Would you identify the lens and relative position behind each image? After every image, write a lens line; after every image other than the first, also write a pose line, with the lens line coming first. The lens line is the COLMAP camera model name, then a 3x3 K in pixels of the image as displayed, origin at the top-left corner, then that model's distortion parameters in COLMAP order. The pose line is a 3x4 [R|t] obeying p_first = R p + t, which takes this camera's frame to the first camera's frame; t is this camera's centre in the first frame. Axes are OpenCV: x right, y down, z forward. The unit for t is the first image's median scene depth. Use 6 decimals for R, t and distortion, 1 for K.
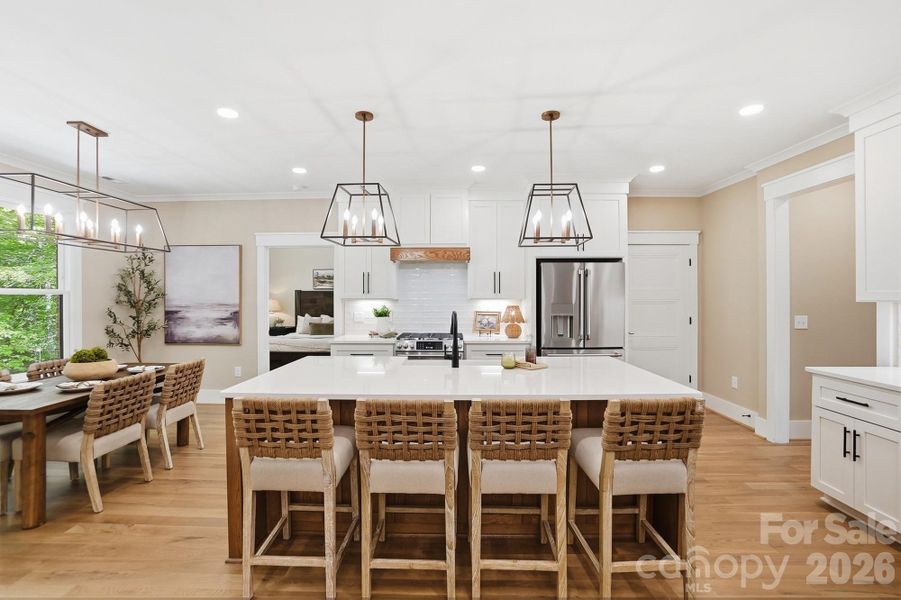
lens RADIAL K [[398.1, 0, 446.1], [0, 398.1, 294.6], [0, 0, 1]] dist [-0.062414, 0.021923]
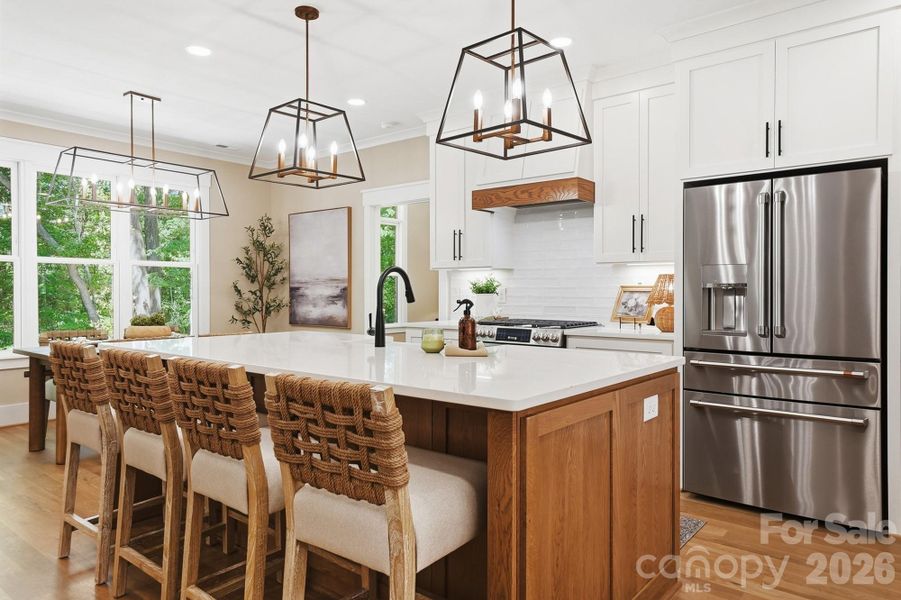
lens RADIAL K [[596.7, 0, 451.3], [0, 596.7, 287.3], [0, 0, 1]] dist [0.007786, 0.002172]
pose [[0.789905, -0.001606, -0.613227, 0.447434], [-0.000040, 0.999996, -0.002670, 0.049747], [0.613229, 0.002134, 0.789902, 0.158464]]
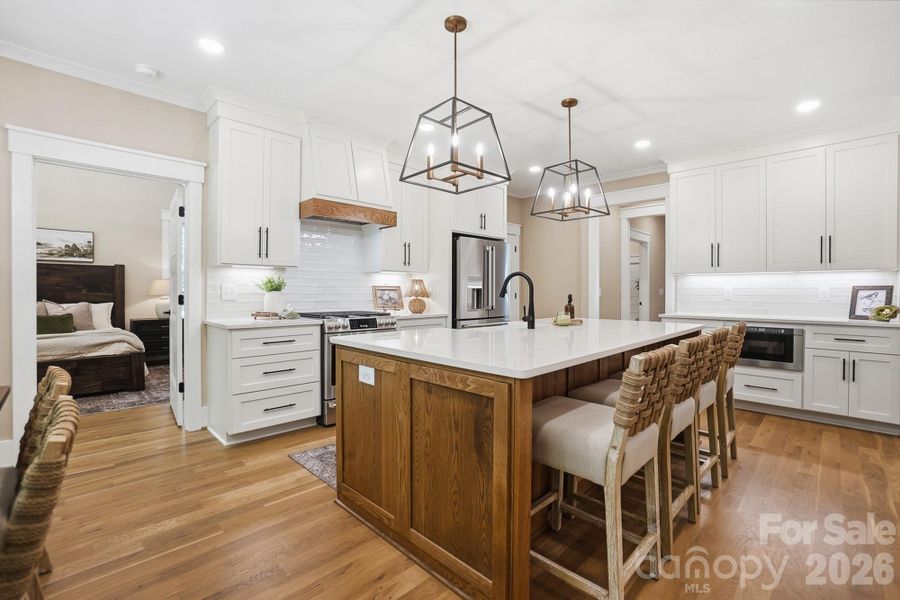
lens RADIAL K [[397.6, 0, 445.6], [0, 397.6, 294.6], [0, 0, 1]] dist [-0.062414, 0.021923]
pose [[0.692128, -0.000901, 0.721775, -0.487916], [-0.008482, 0.999920, 0.009382, 0.055366], [-0.721725, -0.012616, 0.692065, 0.287620]]
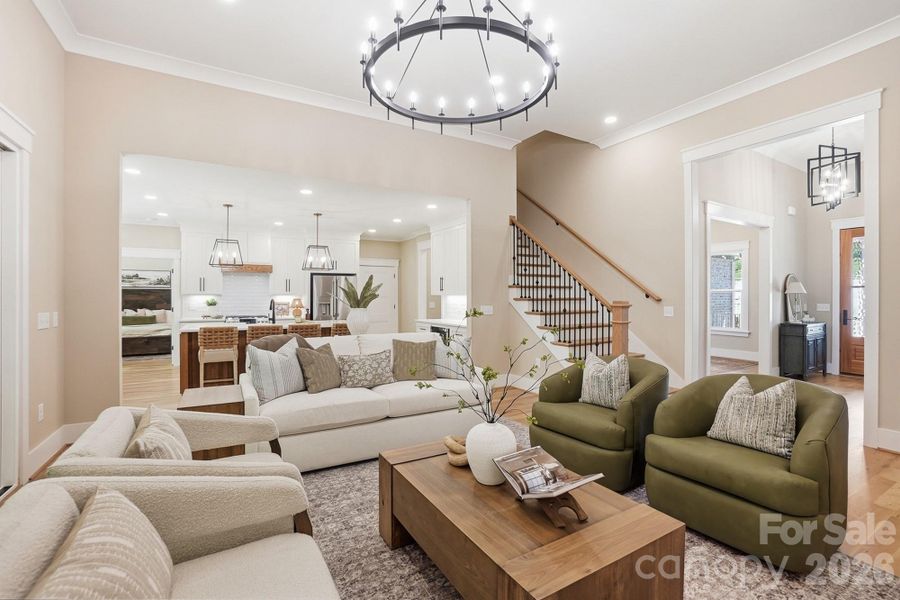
lens RADIAL K [[397.6, 0, 445.6], [0, 397.6, 294.6], [0, 0, 1]] dist [-0.062414, 0.021923]
pose [[0.852551, 0.004761, 0.522623, -0.187689], [-0.004505, 0.999988, -0.001760, 0.010214], [-0.522625, -0.000853, 0.852562, -0.853309]]
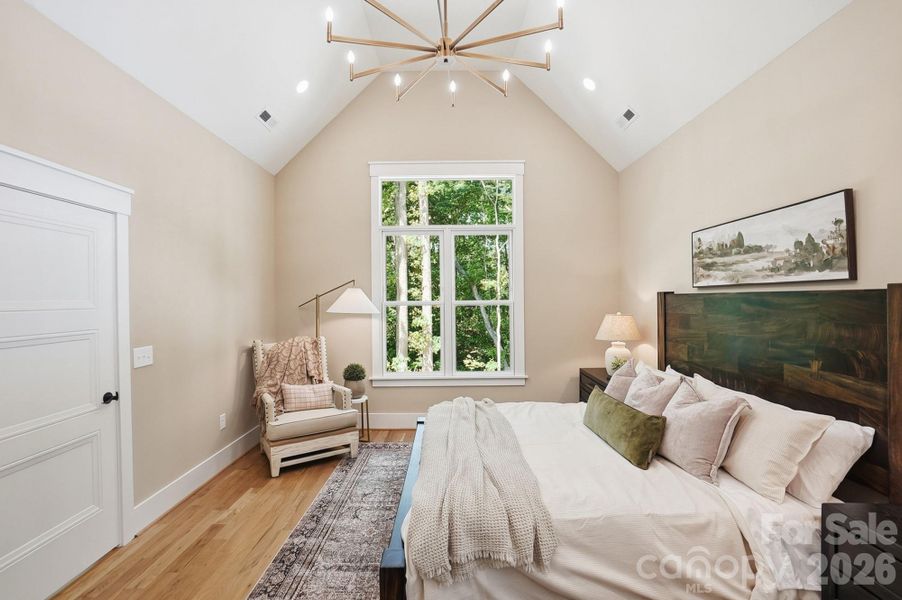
lens RADIAL K [[418.9, 0, 452.0], [0, 418.9, 290.2], [0, 0, 1]] dist [-0.043666, 0.000142]
pose [[0.030381, -0.018833, -0.999361, 0.037924], [0.014844, 0.999721, -0.018389, -0.017547], [0.999428, -0.014276, 0.030652, 1.551341]]
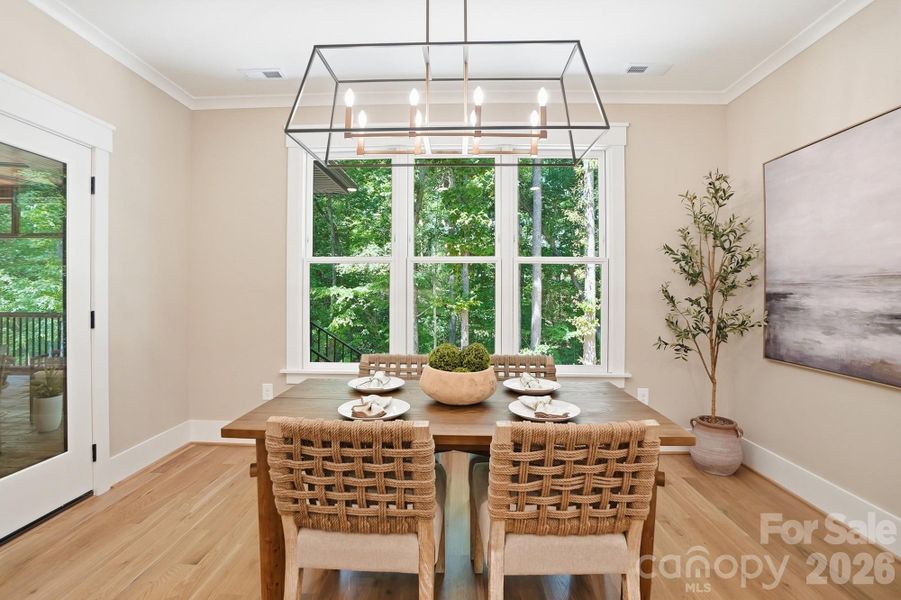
lens RADIAL K [[402.6, 0, 447.8], [0, 402.6, 291.7], [0, 0, 1]] dist [-0.059033, 0.020165]
pose [[-0.009409, 0.004370, -0.999946, -0.237943], [-0.003386, 0.999985, 0.004402, 0.043407], [0.999950, 0.003428, -0.009394, 0.651147]]
